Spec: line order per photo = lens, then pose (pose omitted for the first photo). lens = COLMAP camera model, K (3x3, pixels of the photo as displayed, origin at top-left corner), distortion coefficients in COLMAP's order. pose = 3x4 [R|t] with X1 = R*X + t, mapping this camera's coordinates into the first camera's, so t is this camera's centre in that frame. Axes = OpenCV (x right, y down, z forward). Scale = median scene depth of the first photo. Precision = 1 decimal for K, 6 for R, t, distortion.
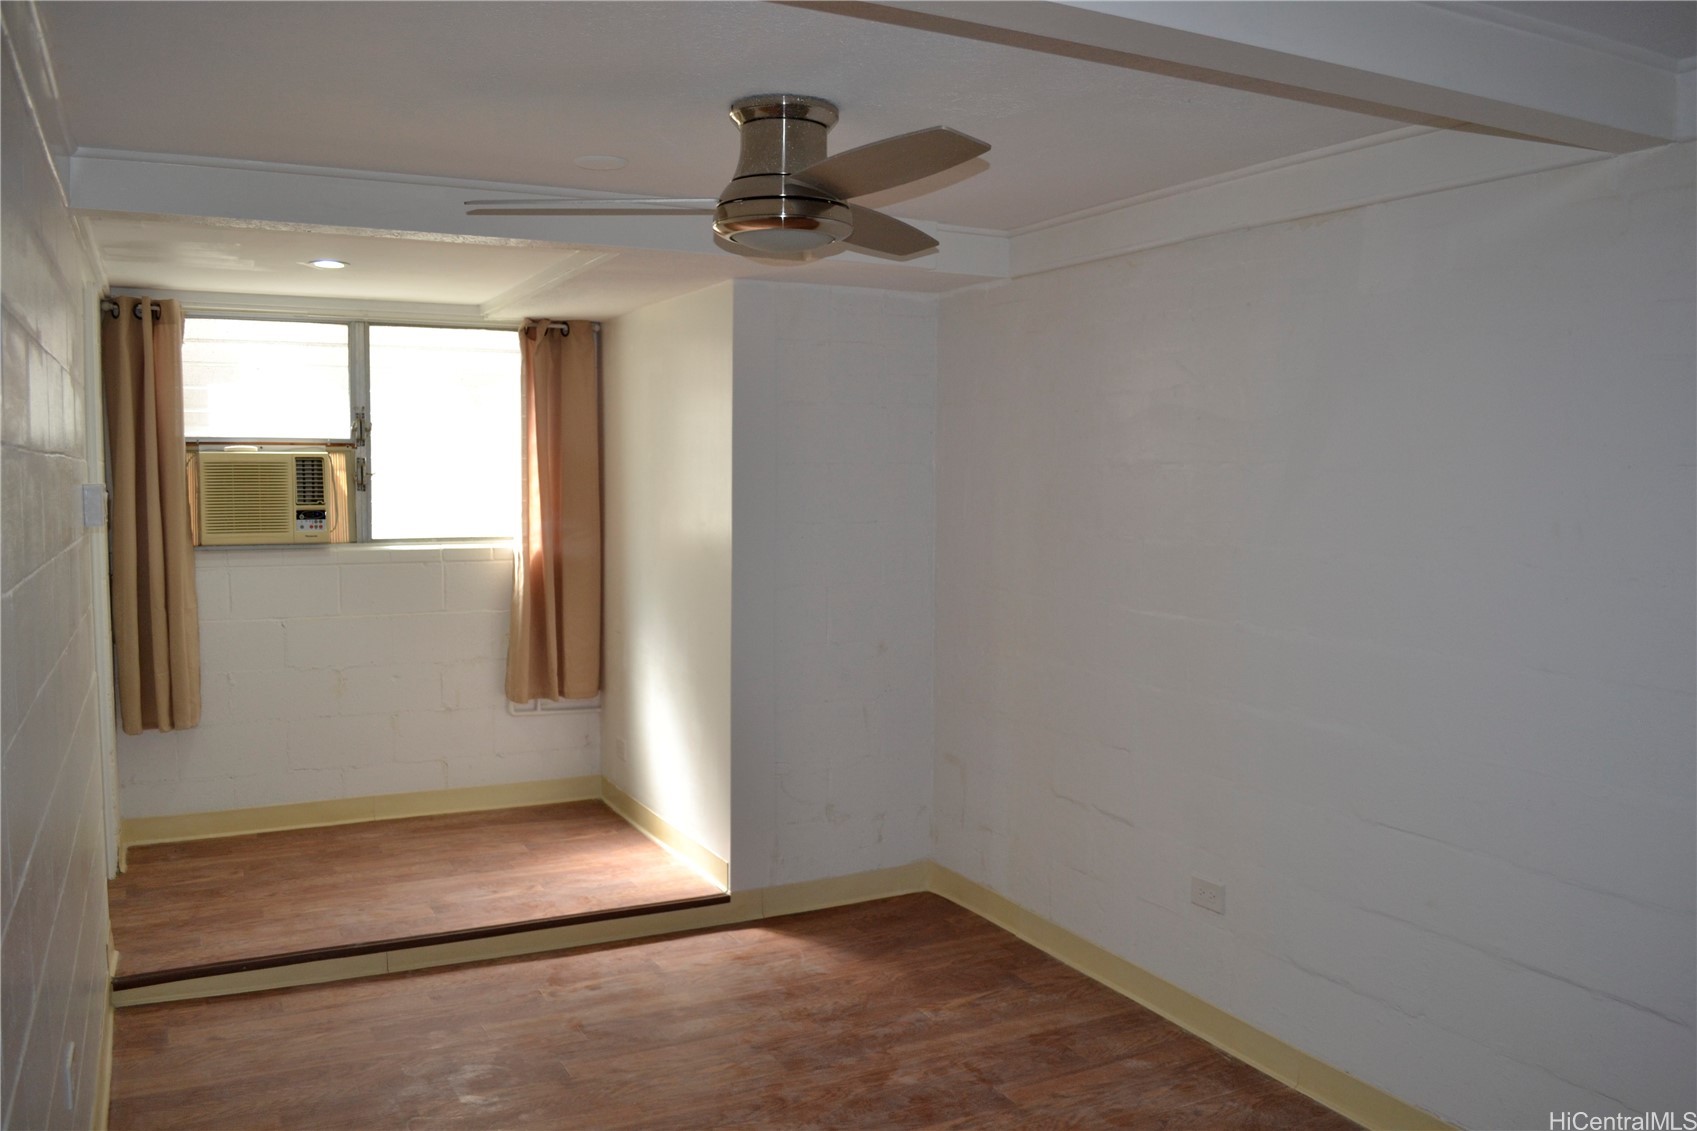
lens RADIAL K [[1361.0, 0, 848.5], [0, 1361.0, 565.5], [0, 0, 1]] dist [-0.072720, -0.001416]
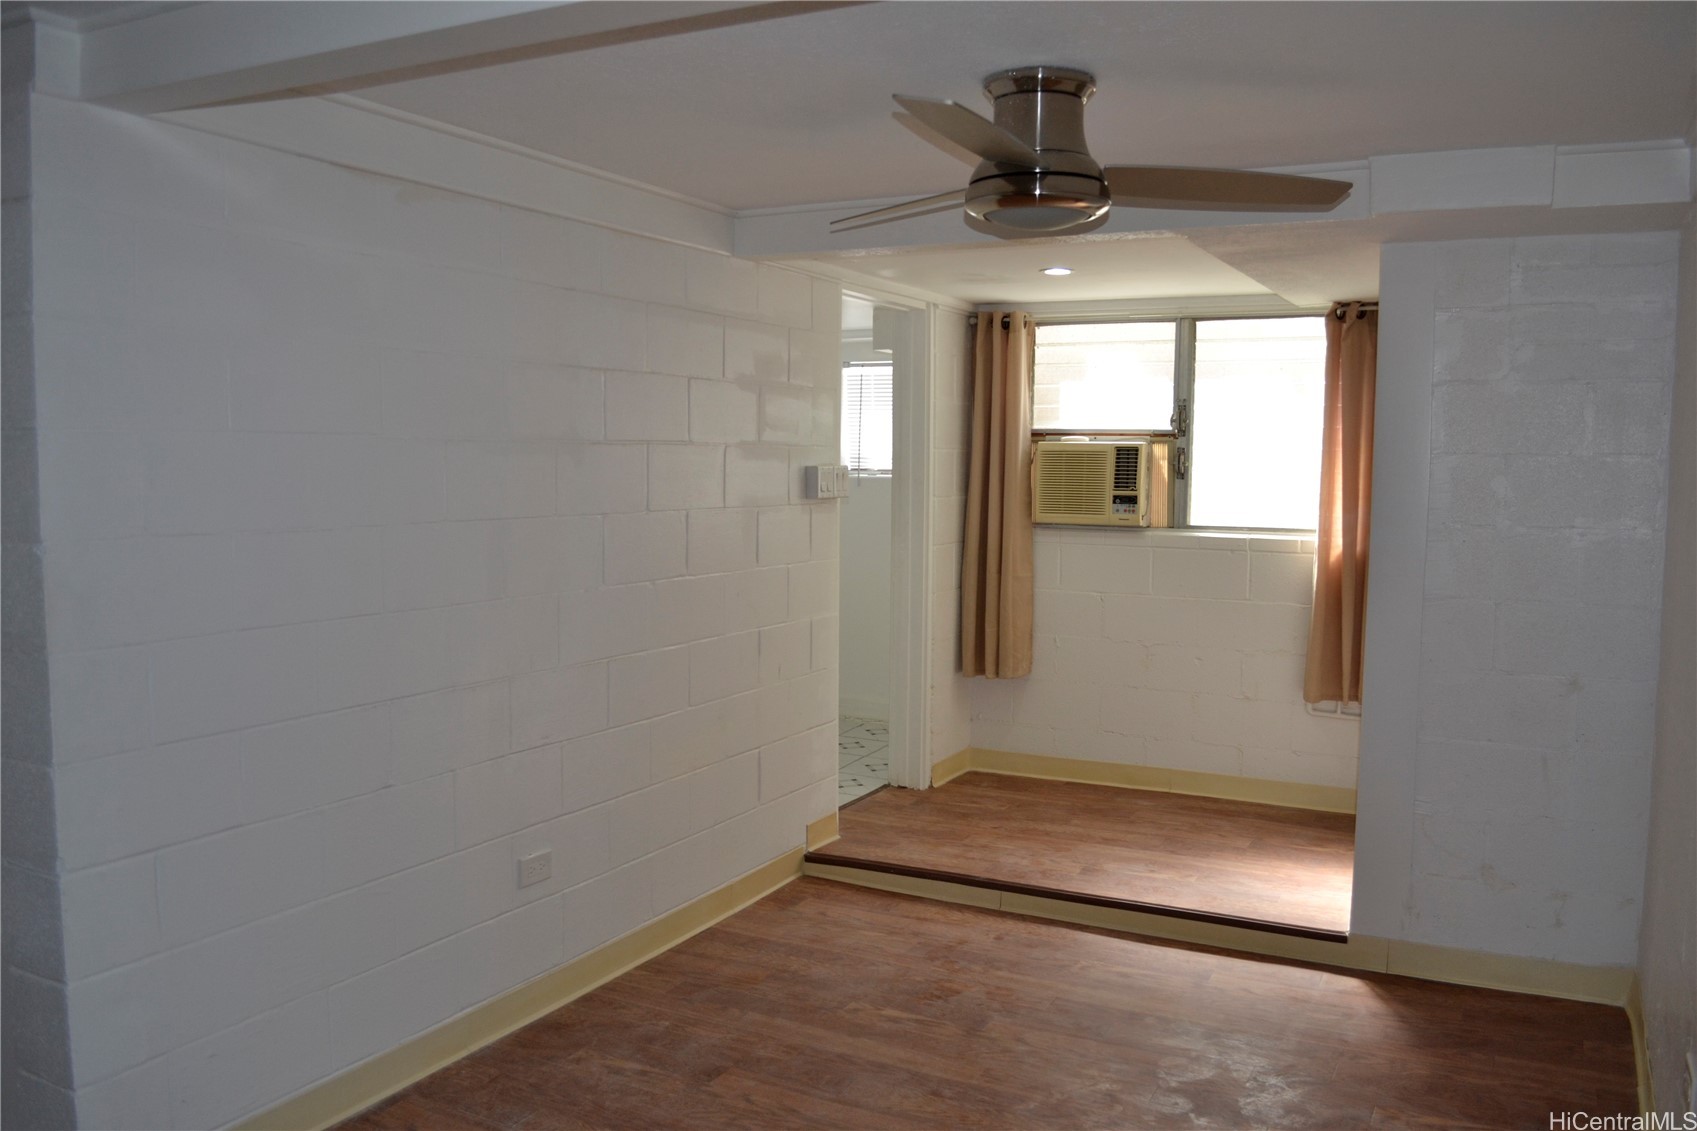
lens RADIAL K [[1361.0, 0, 848.5], [0, 1361.0, 565.5], [0, 0, 1]] dist [-0.072720, -0.001416]
pose [[0.583712, 0.065755, -0.809294, 0.368001], [-0.062938, 0.997381, 0.035642, -0.009957], [0.809518, 0.030131, 0.586322, 0.181645]]
